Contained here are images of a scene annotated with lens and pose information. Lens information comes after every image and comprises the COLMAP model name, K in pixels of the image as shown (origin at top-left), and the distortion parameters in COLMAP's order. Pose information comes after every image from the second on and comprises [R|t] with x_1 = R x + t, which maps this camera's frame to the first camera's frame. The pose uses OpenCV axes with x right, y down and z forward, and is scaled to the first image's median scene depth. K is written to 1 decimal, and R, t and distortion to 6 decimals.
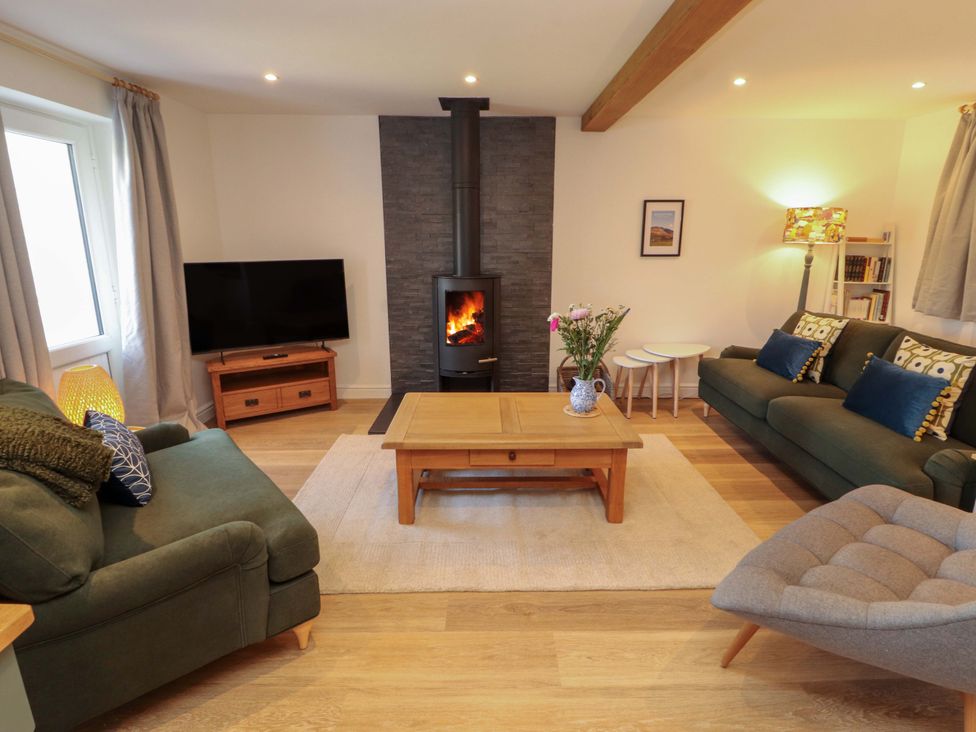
lens RADIAL K [[506.3, 0, 494.4], [0, 506.3, 358.2], [0, 0, 1]] dist [0.003868, -0.015776]
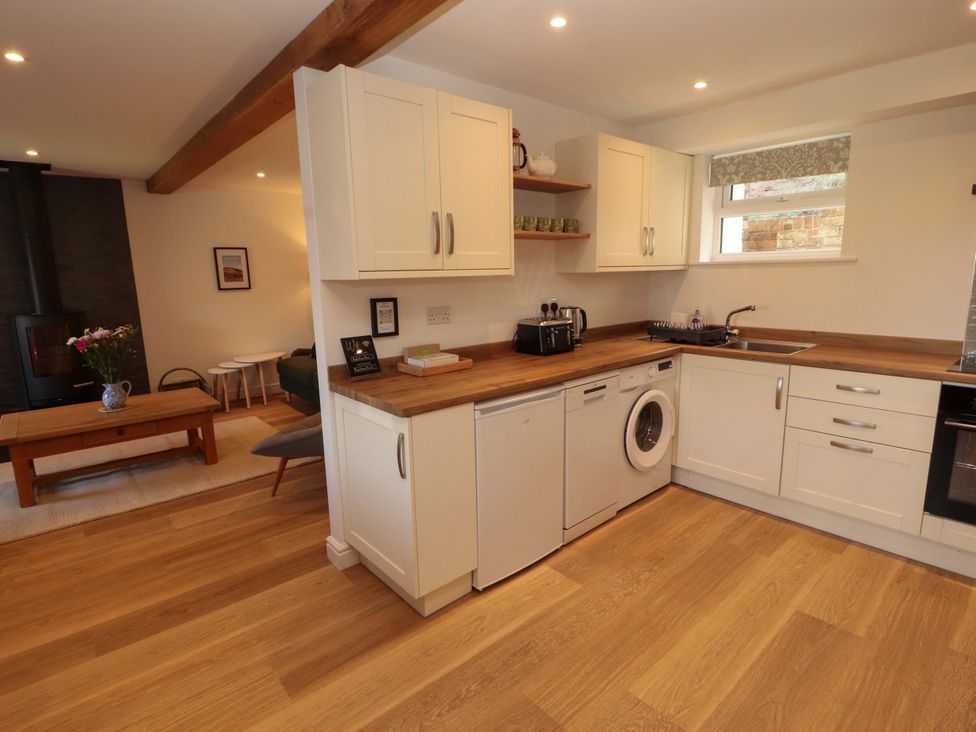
lens RADIAL K [[506.3, 0, 493.9], [0, 506.3, 363.7], [0, 0, 1]] dist [0.003868, -0.015776]
pose [[0.760033, -0.132113, 0.636314, -0.027035], [0.169975, 0.985447, 0.001577, 0.112460], [-0.627262, 0.106959, 0.771428, -0.462011]]
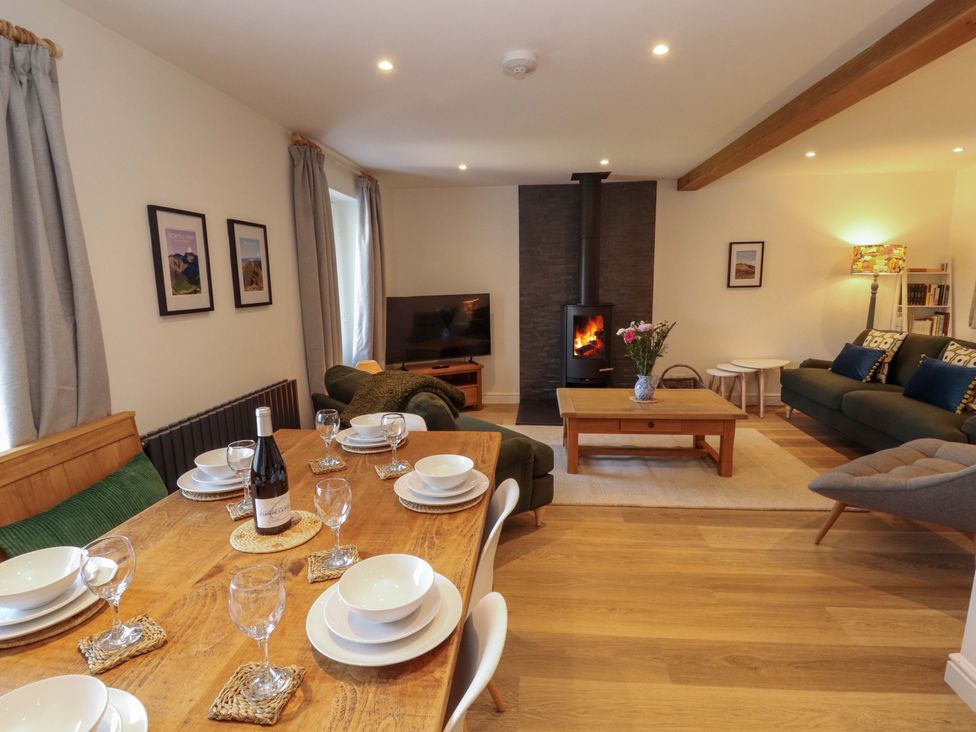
lens RADIAL K [[506.3, 0, 488.2], [0, 506.3, 364.6], [0, 0, 1]] dist [0.003868, -0.015776]
pose [[0.993233, -0.000392, -0.116141, -0.159181], [-0.007074, 0.997933, -0.063868, 0.074472], [0.115926, 0.064257, 0.991177, -0.298018]]
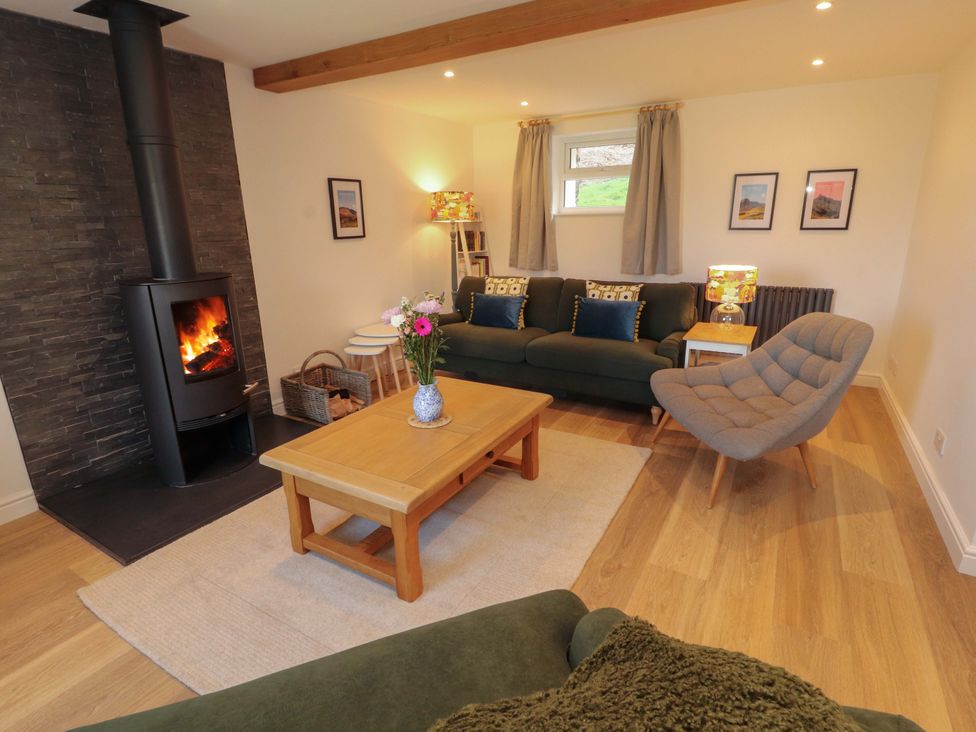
lens RADIAL K [[506.3, 0, 487.8], [0, 506.3, 364.6], [0, 0, 1]] dist [0.003868, -0.015776]
pose [[0.518971, -0.246469, 0.818488, -0.427450], [0.215336, 0.964344, 0.153854, -0.066946], [-0.827224, 0.096404, 0.553540, 0.298150]]
